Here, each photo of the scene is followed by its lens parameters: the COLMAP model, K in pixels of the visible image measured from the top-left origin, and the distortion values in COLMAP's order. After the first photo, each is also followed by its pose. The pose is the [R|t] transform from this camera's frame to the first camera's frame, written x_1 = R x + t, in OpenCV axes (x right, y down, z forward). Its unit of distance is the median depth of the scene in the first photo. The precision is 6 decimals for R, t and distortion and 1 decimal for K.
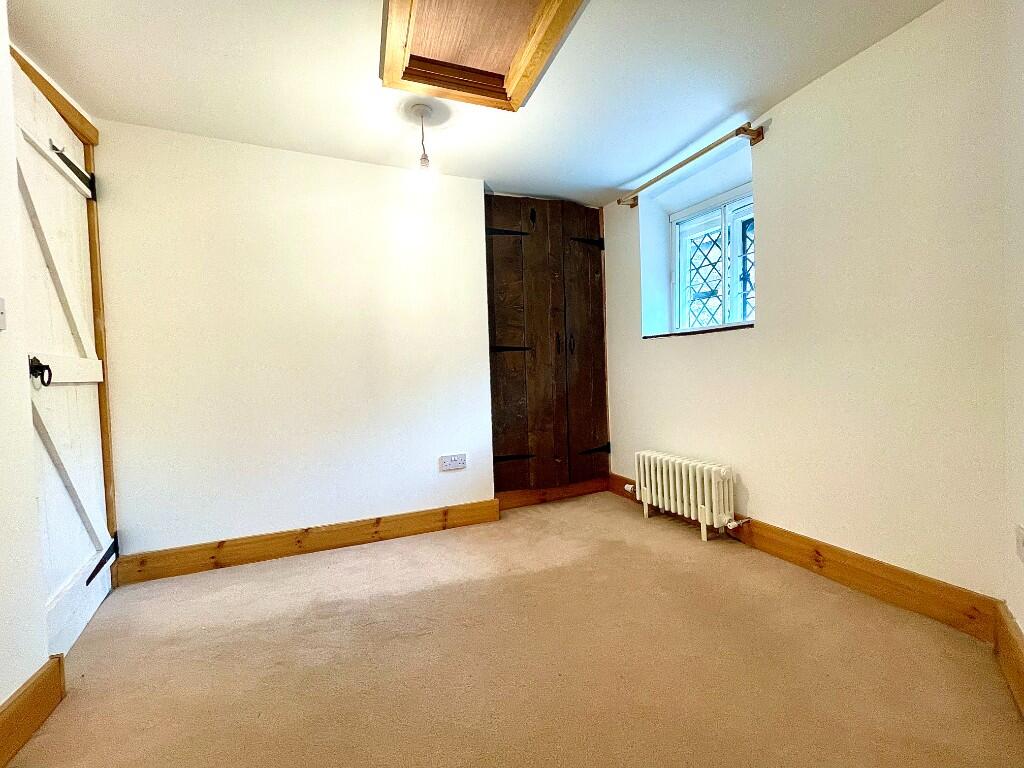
lens RADIAL K [[413.0, 0, 512.0], [0, 413.0, 382.1], [0, 0, 1]] dist [-0.001215, 0.000022]
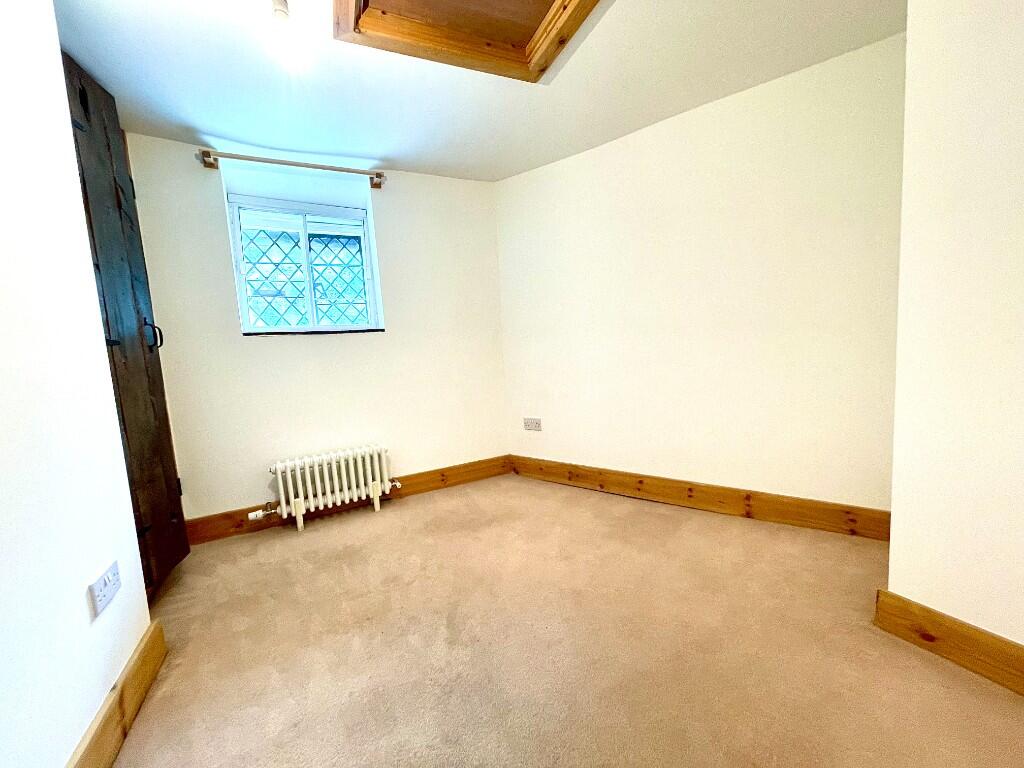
lens RADIAL K [[413.0, 0, 512.1], [0, 413.0, 384.4], [0, 0, 1]] dist [-0.001215, 0.000022]
pose [[-0.040383, -0.080868, 0.995906, -0.589671], [0.083868, 0.992928, 0.084026, -0.035534], [-0.995658, 0.086918, -0.033315, 0.526637]]
